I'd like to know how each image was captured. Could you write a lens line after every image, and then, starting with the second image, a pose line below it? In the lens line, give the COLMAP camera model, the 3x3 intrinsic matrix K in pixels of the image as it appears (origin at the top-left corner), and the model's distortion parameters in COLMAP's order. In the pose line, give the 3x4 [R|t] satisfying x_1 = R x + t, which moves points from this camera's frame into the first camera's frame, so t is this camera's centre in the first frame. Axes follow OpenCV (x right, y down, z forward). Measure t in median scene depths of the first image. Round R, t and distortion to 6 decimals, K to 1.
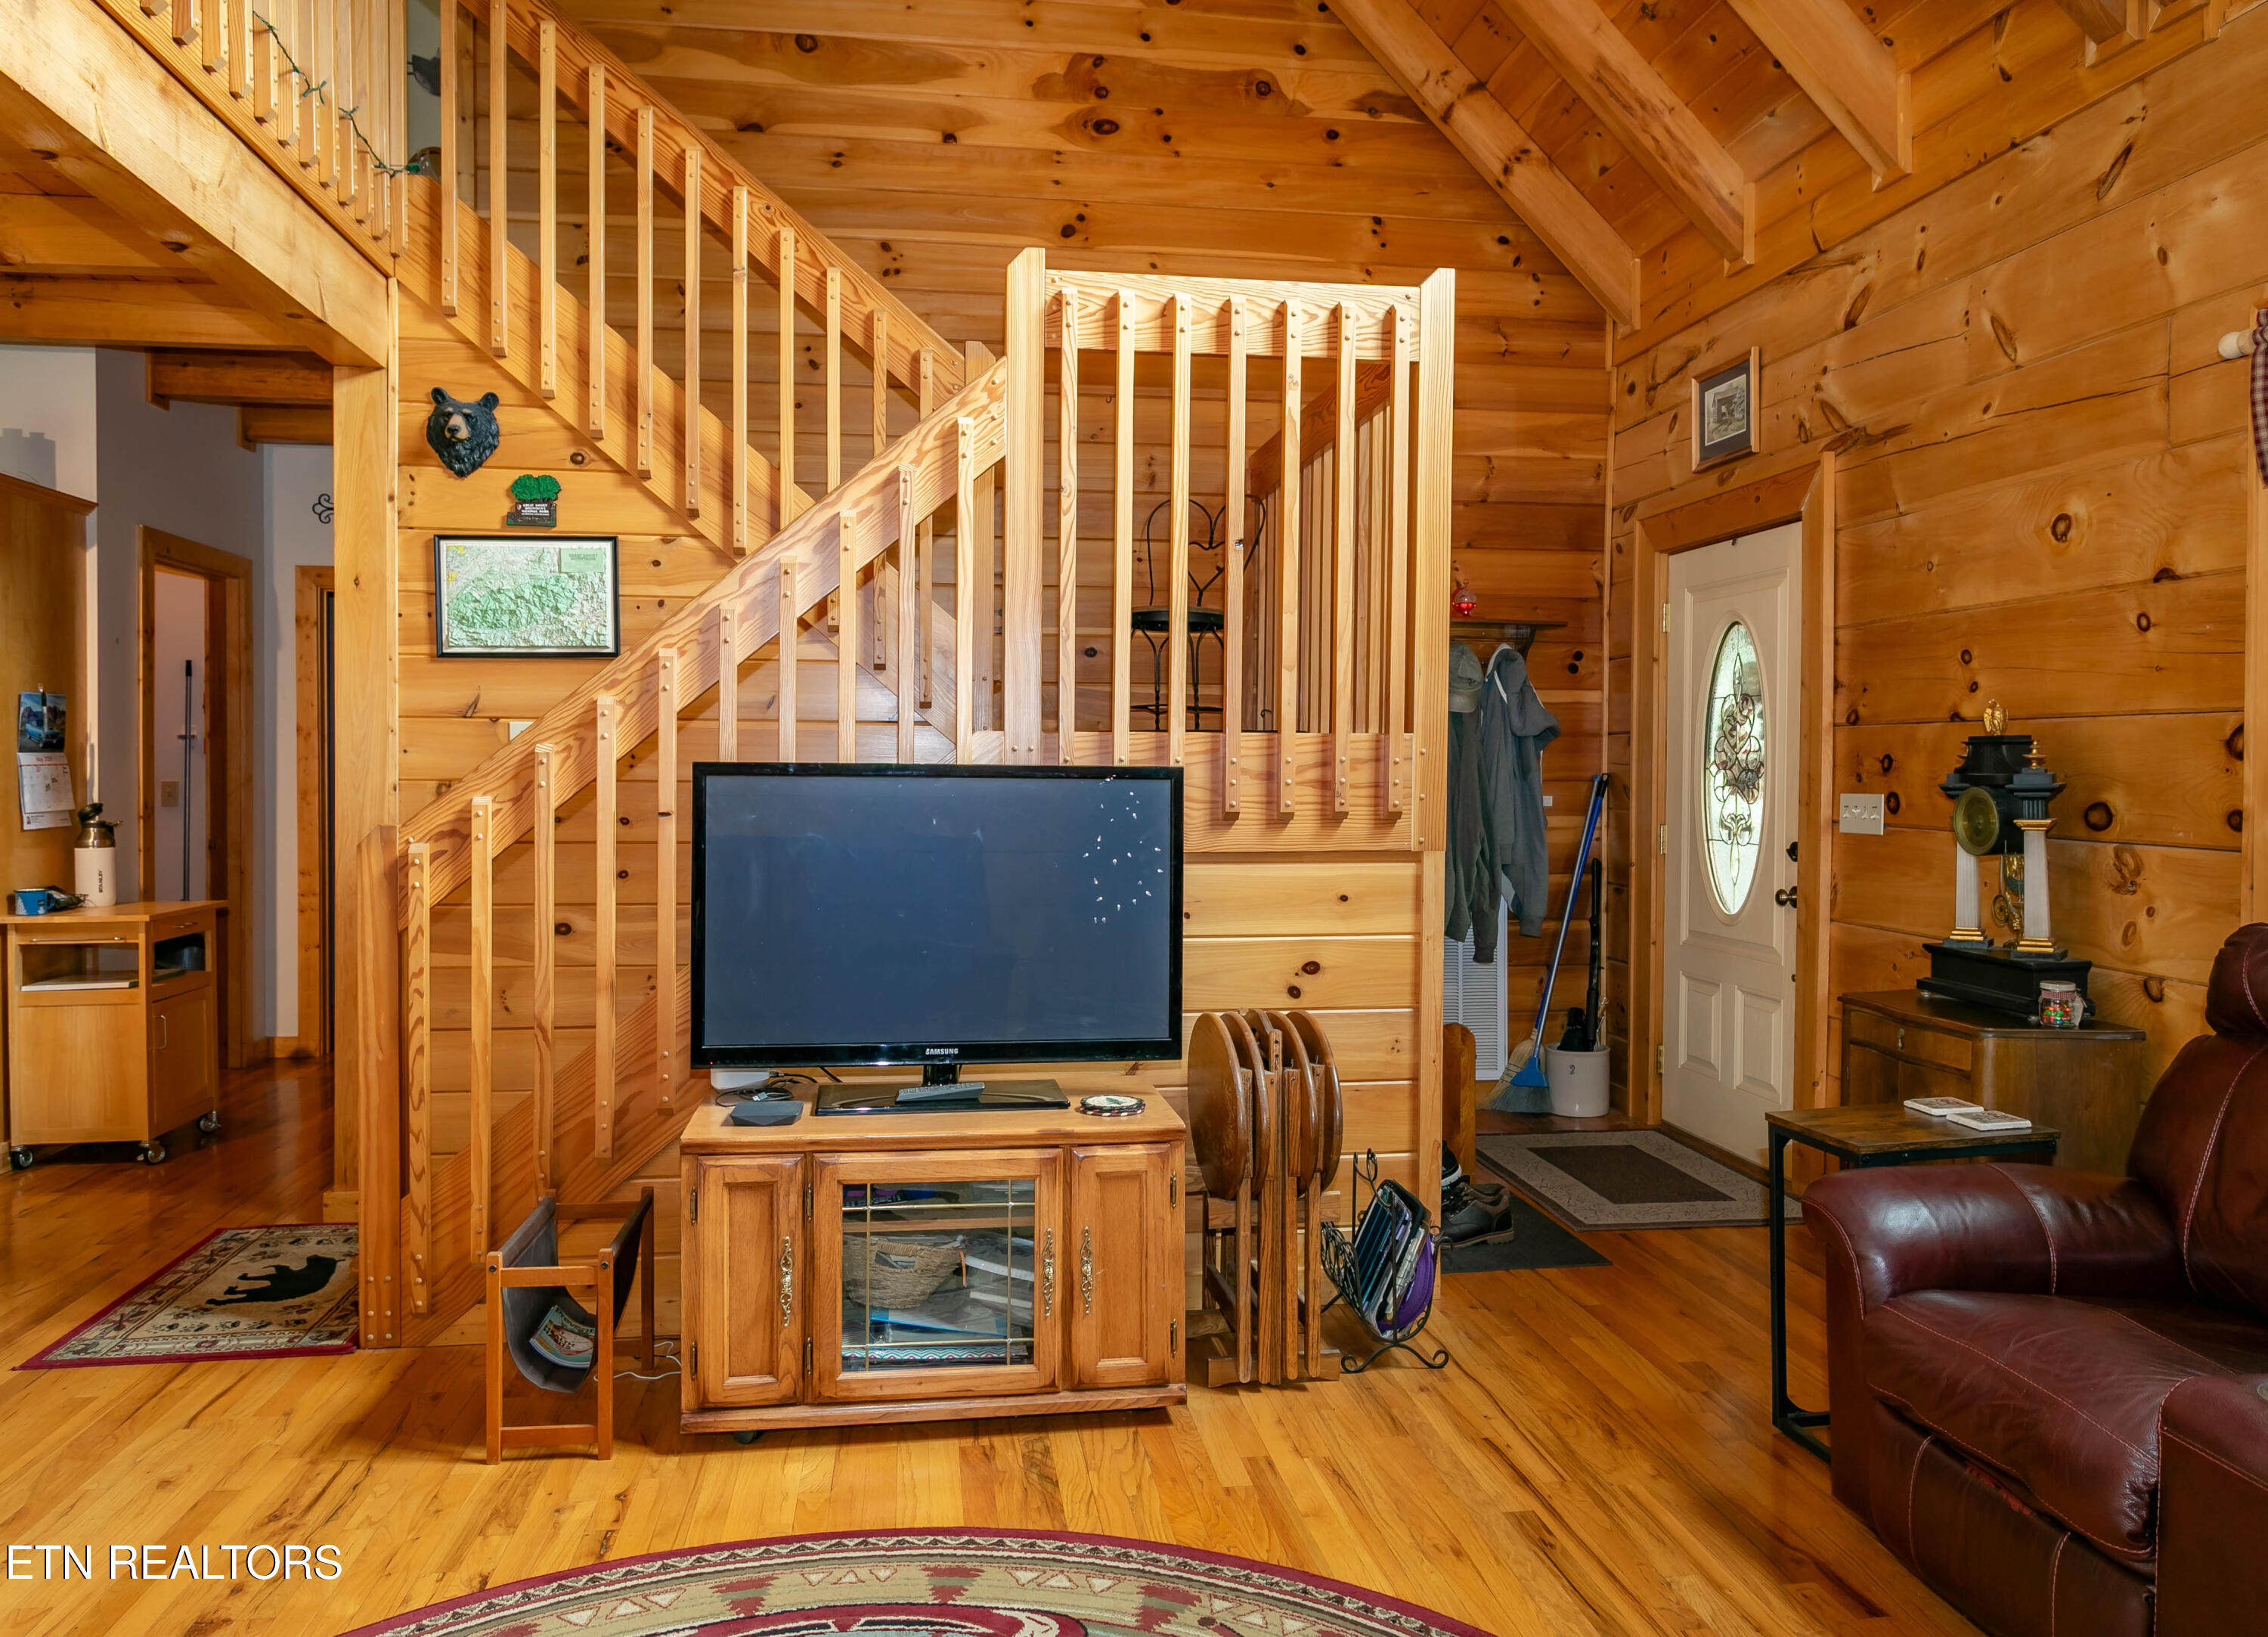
lens RADIAL K [[1630.5, 0, 1137.1], [0, 1630.5, 796.5], [0, 0, 1]] dist [-0.002128, -0.002263]
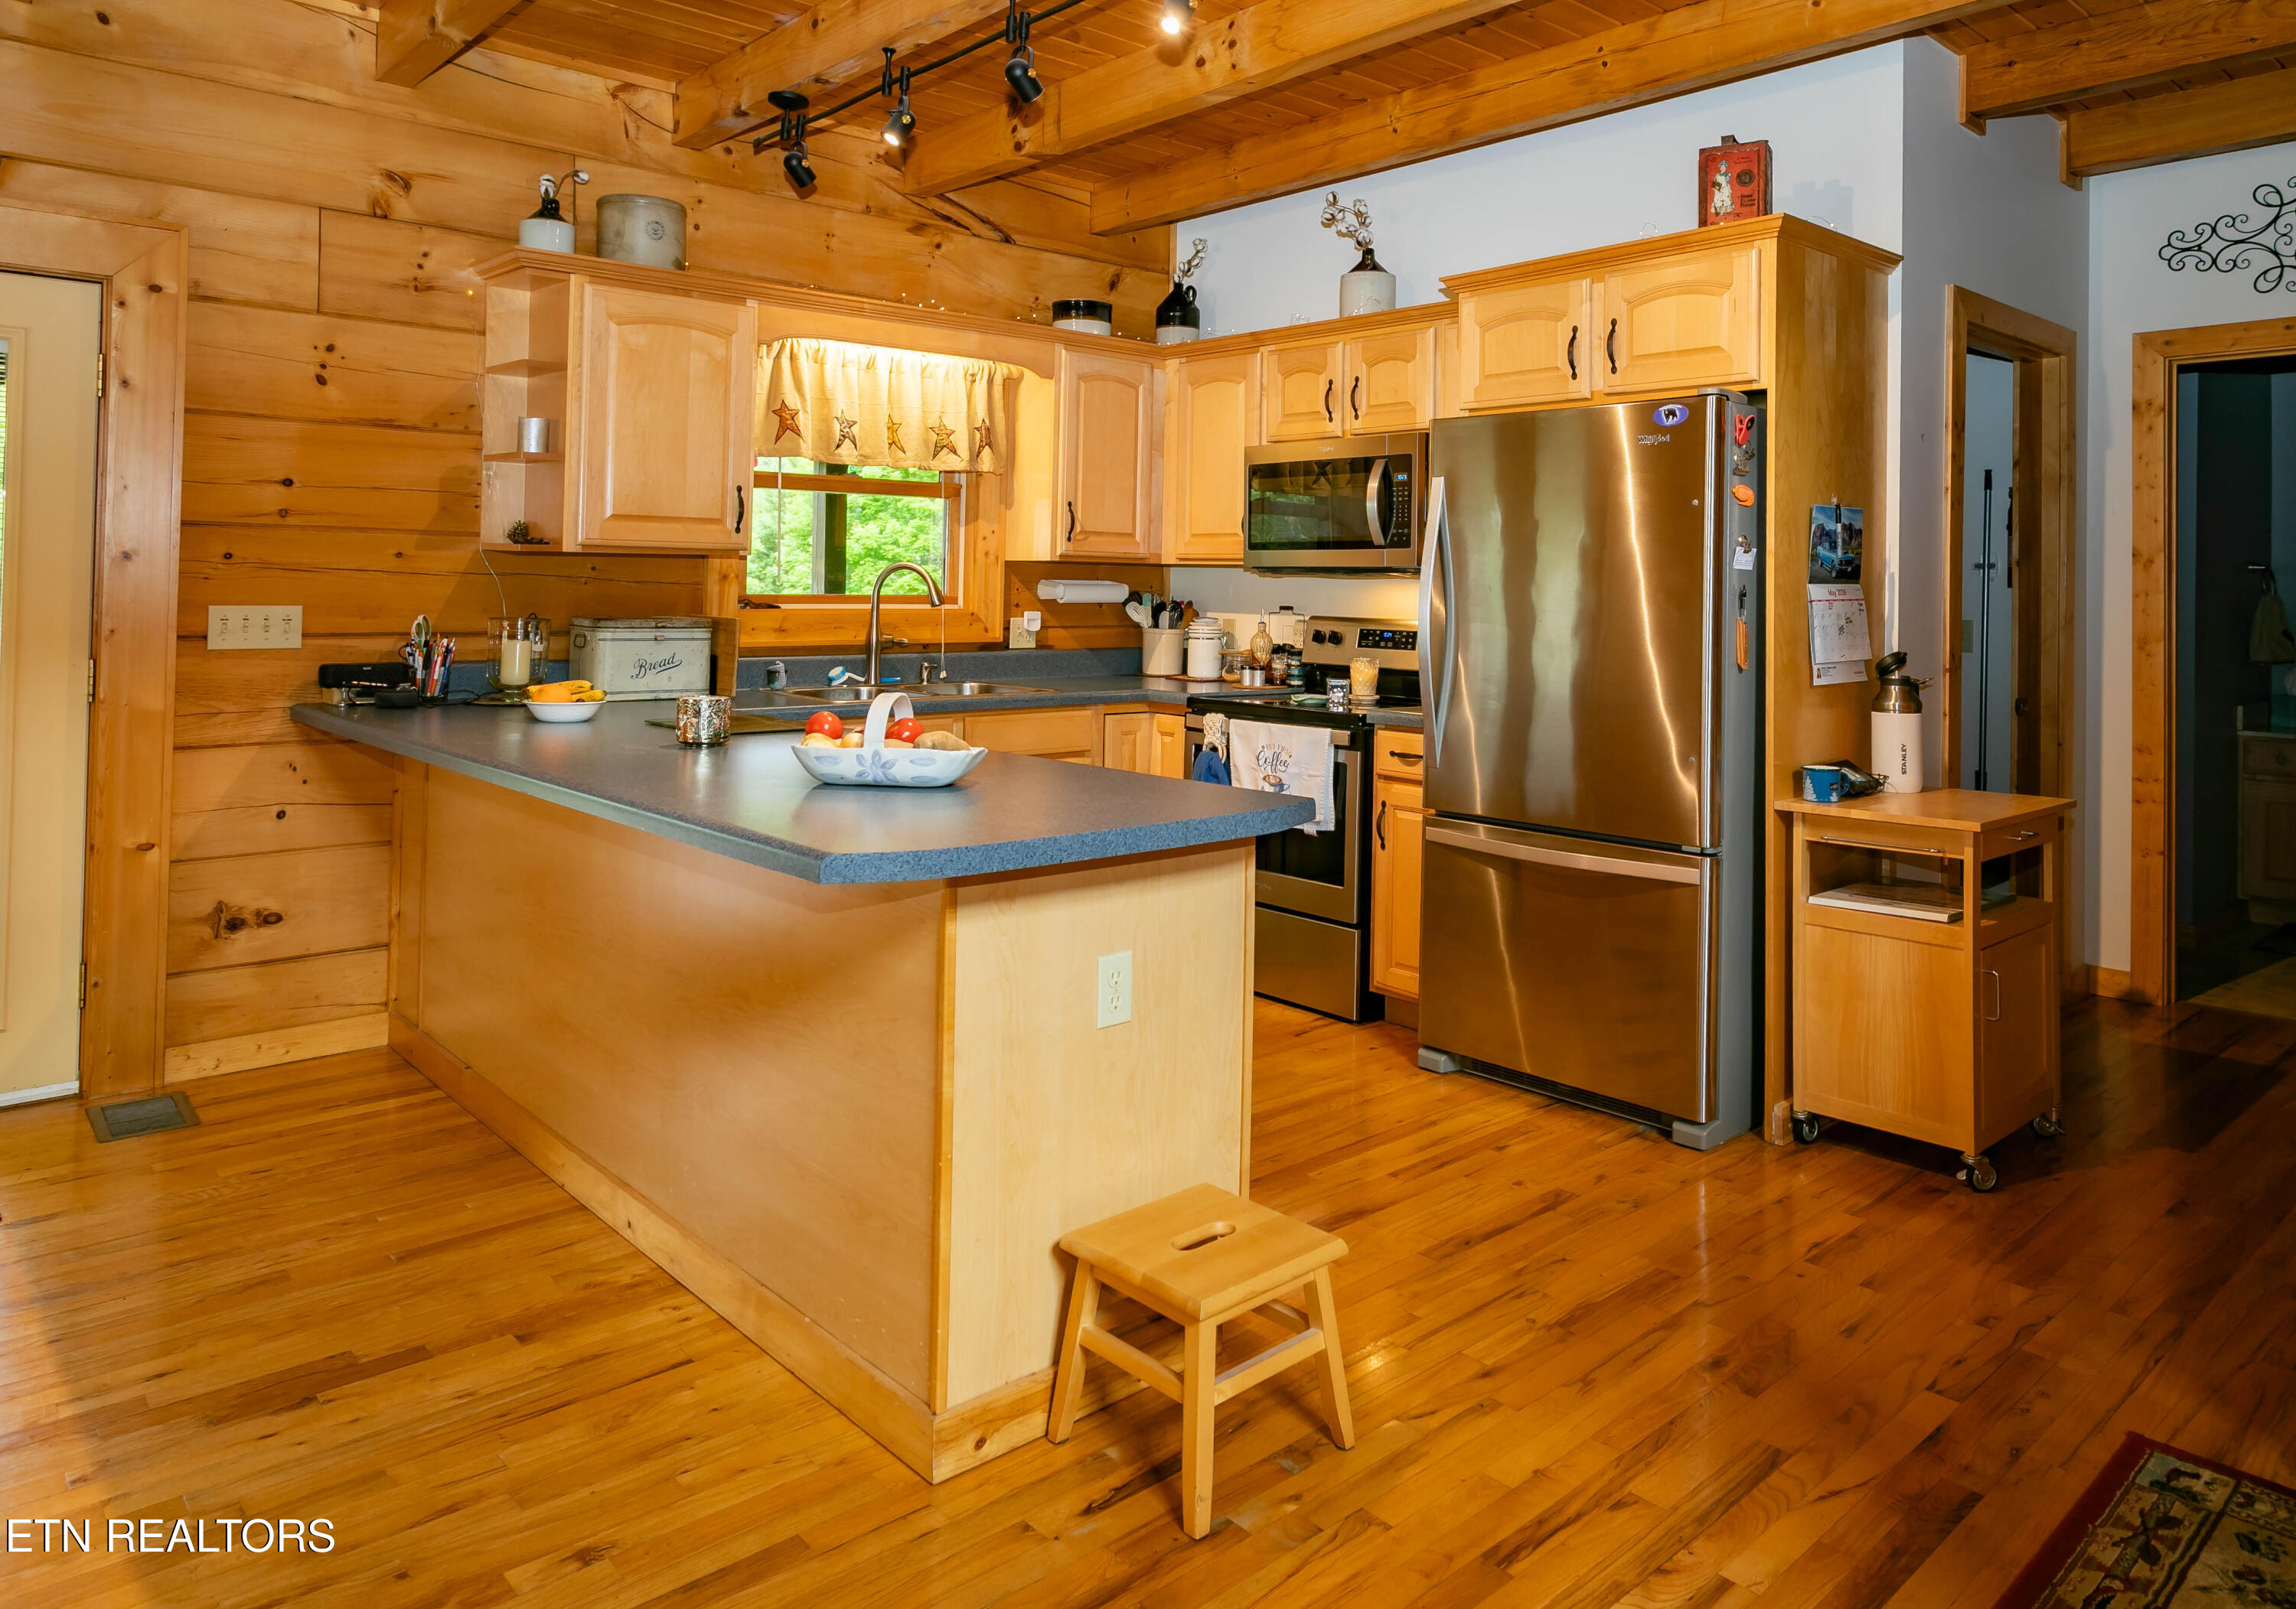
lens RADIAL K [[1453.6, 0, 1241.8], [0, 1453.6, 576.5], [0, 0, 1]] dist [0.020132, -0.008724]
pose [[0.582114, -0.003978, -0.813098, -0.322567], [-0.024334, 0.999455, -0.022311, -0.009815], [0.812743, 0.032773, 0.581700, 0.436179]]
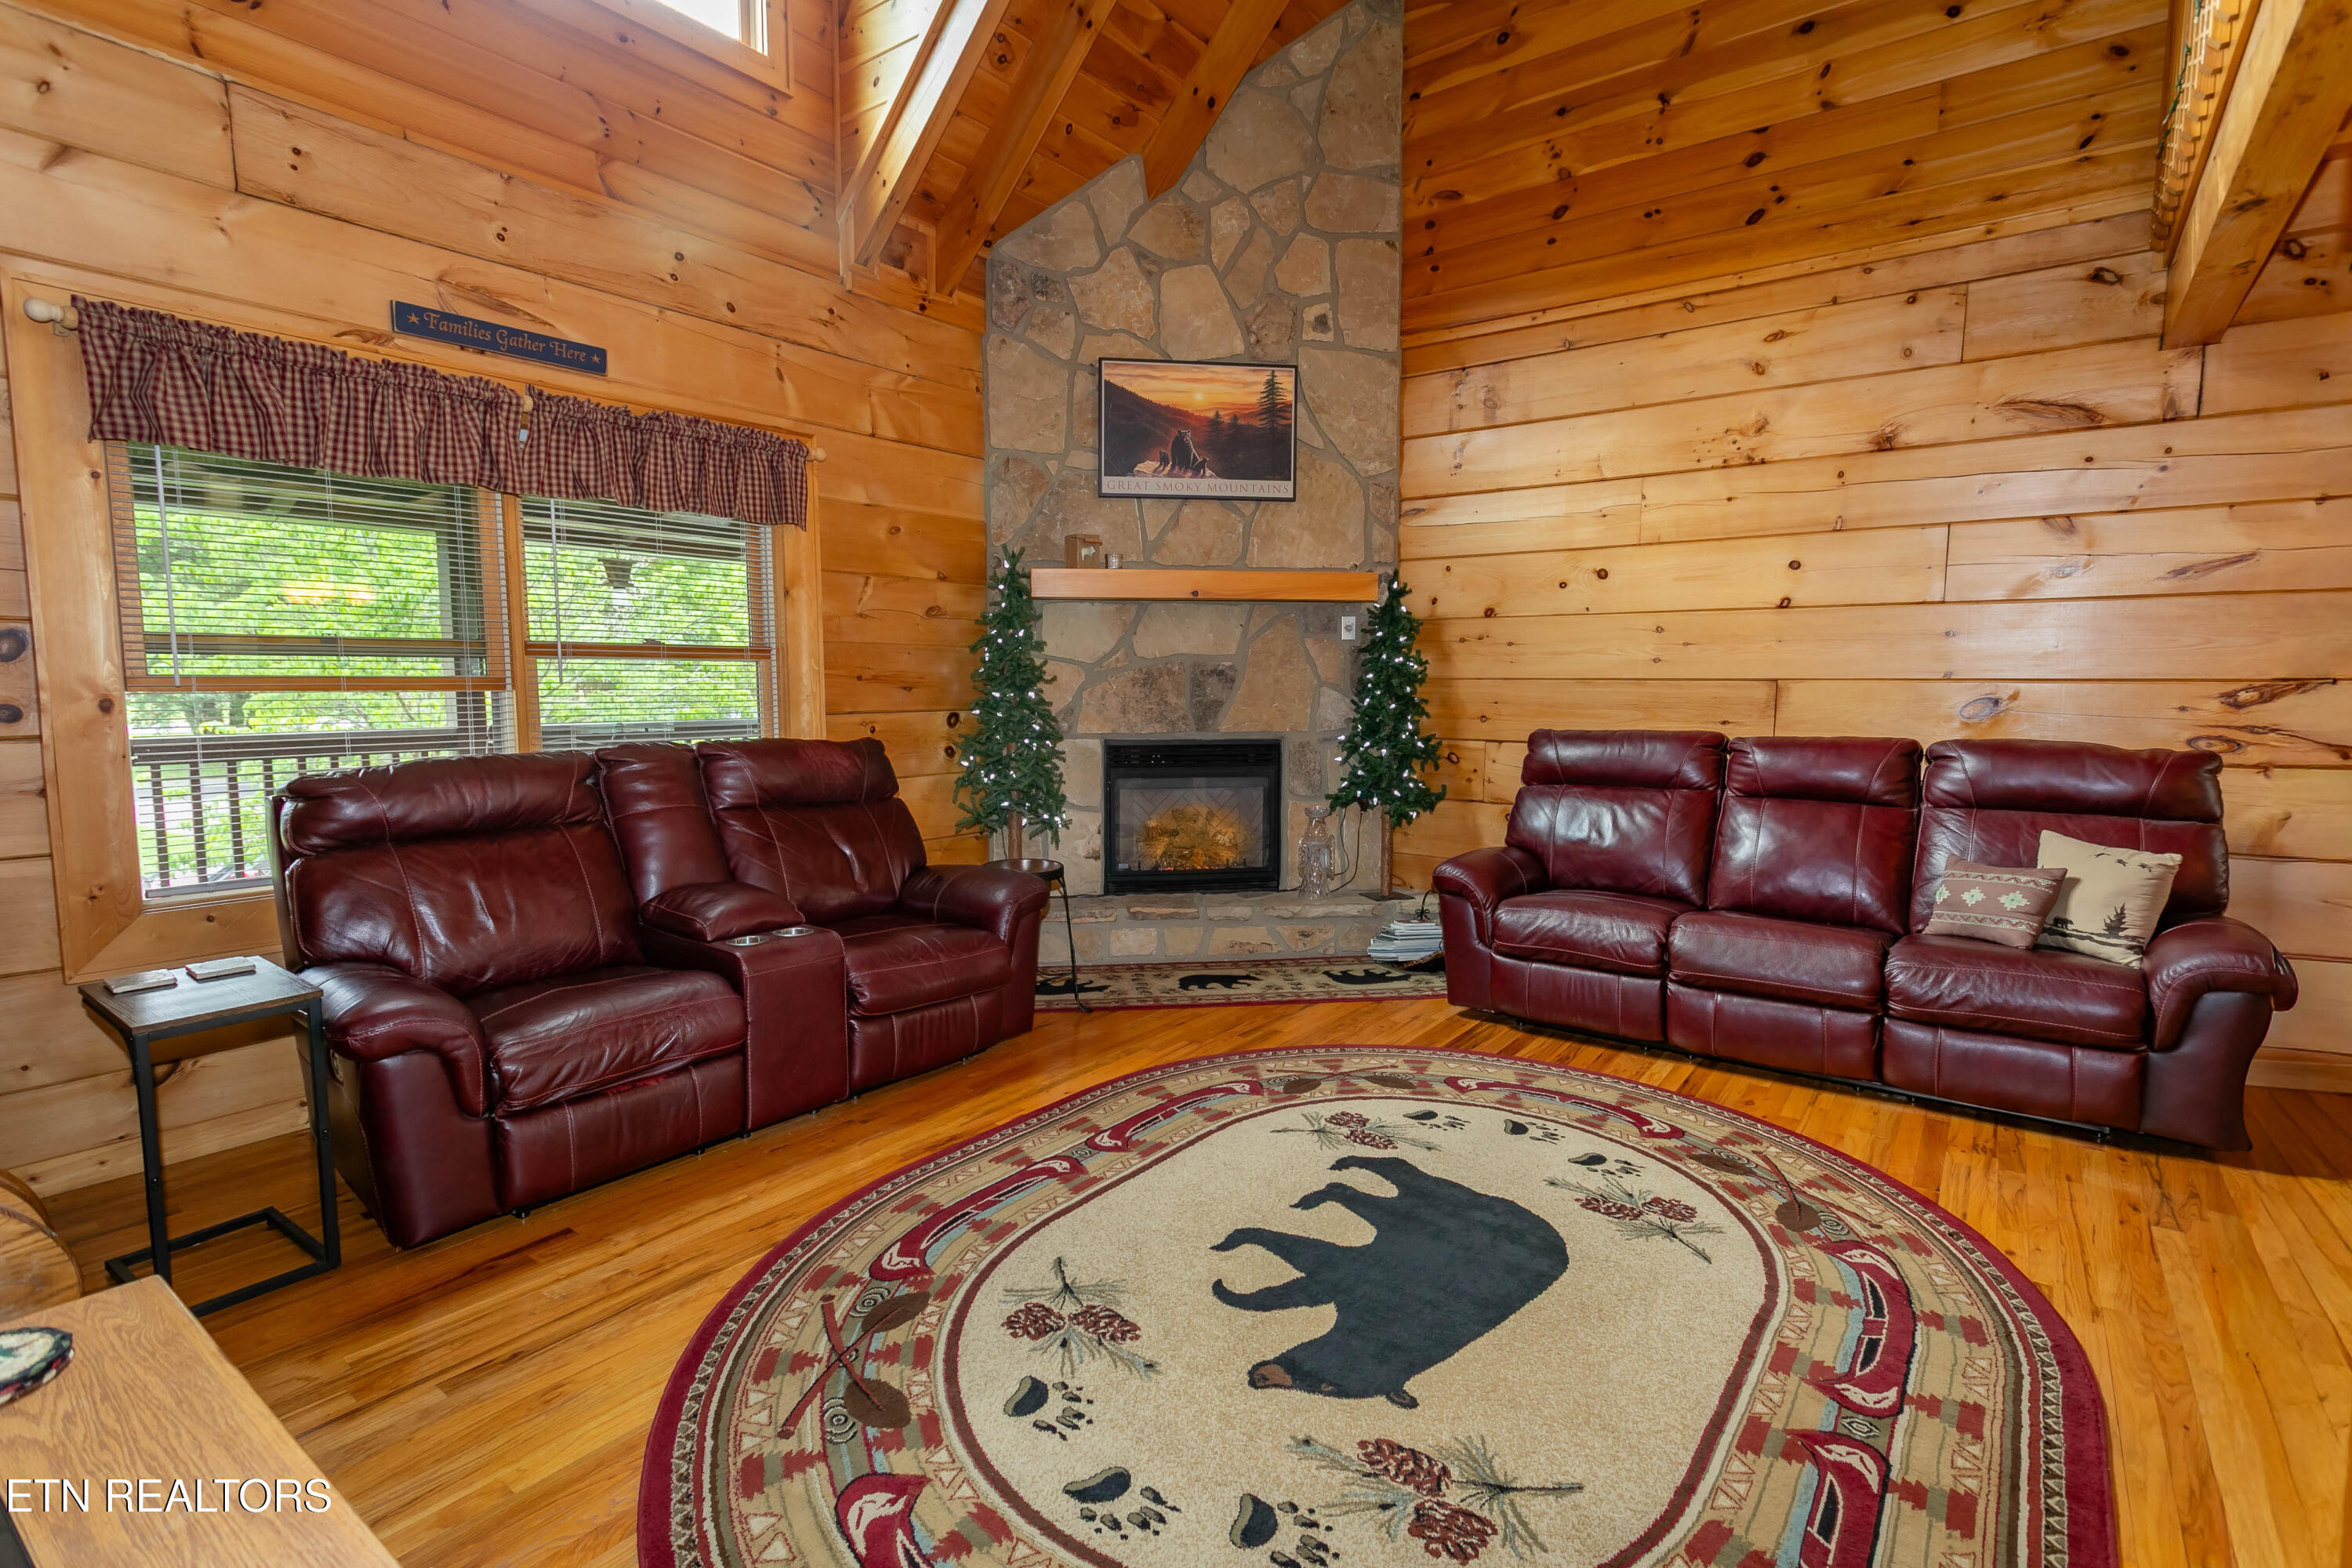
lens RADIAL K [[1112.7, 0, 1151.7], [0, 1112.7, 765.9], [0, 0, 1]] dist [0.000422, 0.002084]
pose [[-0.685575, -0.062139, 0.725345, -0.346885], [0.008295, 0.995619, 0.093133, -0.010802], [-0.727955, 0.069867, -0.682056, 0.689520]]
